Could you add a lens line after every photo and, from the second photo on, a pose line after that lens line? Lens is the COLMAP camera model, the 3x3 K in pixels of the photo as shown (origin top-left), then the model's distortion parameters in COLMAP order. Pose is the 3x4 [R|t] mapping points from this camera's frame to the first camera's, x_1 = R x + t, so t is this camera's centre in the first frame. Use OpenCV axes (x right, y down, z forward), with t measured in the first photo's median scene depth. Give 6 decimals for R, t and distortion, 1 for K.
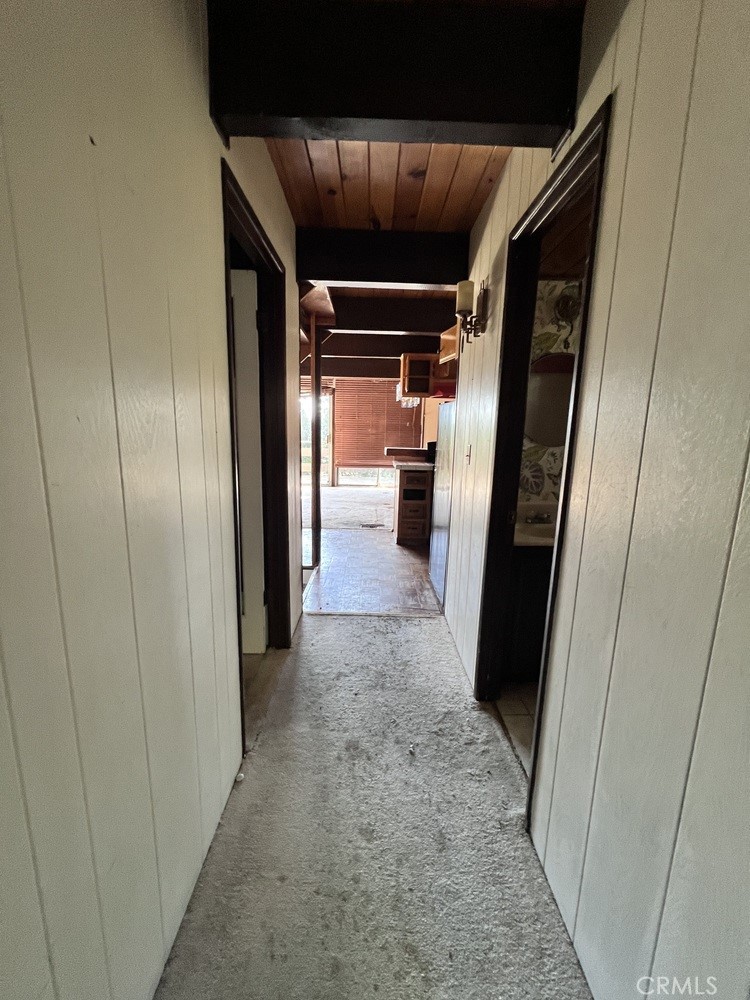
lens RADIAL K [[399.8, 0, 373.9], [0, 399.8, 501.5], [0, 0, 1]] dist [-0.000430, -0.000158]
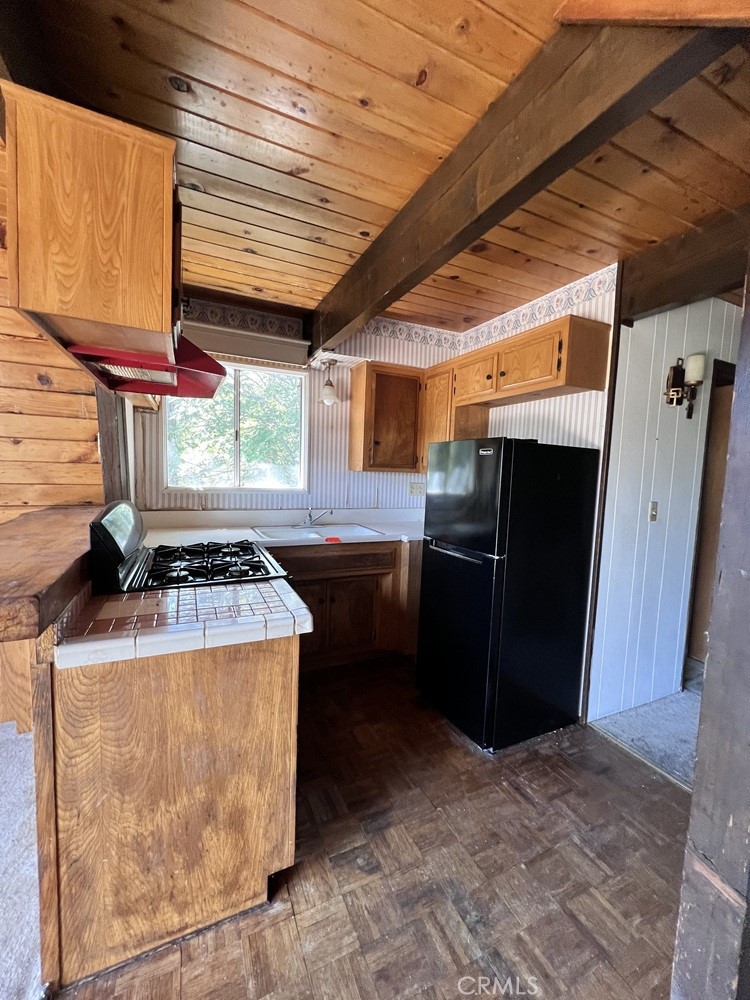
lens RADIAL K [[399.8, 0, 375.5], [0, 399.8, 501.6], [0, 0, 1]] dist [-0.000430, -0.000158]
pose [[-0.417631, -0.117951, 0.900928, -0.102767], [0.114514, 0.976799, 0.180968, -0.110335], [-0.901372, 0.178747, -0.394434, 0.548662]]
